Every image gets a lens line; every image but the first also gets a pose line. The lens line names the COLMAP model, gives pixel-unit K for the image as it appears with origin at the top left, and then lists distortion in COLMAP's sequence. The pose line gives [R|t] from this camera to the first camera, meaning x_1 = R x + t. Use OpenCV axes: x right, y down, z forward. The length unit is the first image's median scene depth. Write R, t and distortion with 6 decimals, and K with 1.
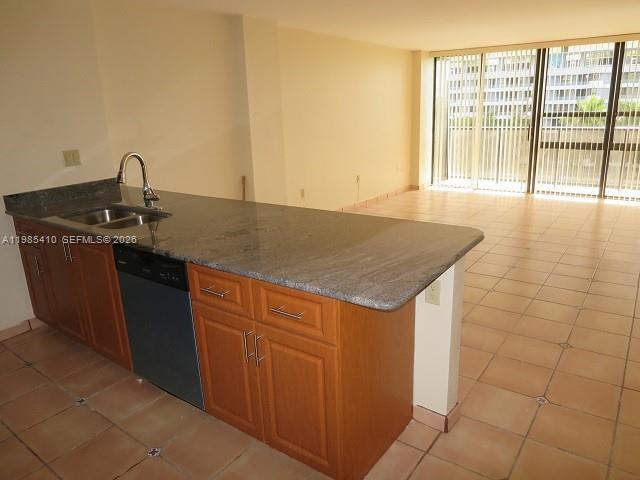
lens RADIAL K [[455.4, 0, 320.0], [0, 455.4, 240.0], [0, 0, 1]] dist [-0.048796, -0.002204]
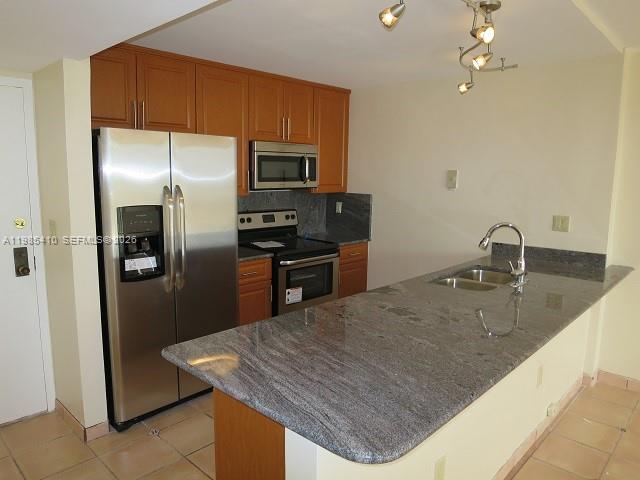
lens RADIAL K [[447.8, 0, 320.0], [0, 447.8, 240.0], [0, 0, 1]] dist [-0.070570, 0.000429]
pose [[-0.111261, 0.178490, -0.977631, 0.927172], [-0.280825, 0.937999, 0.203214, -0.379477], [0.953288, 0.297153, -0.054239, 1.046849]]
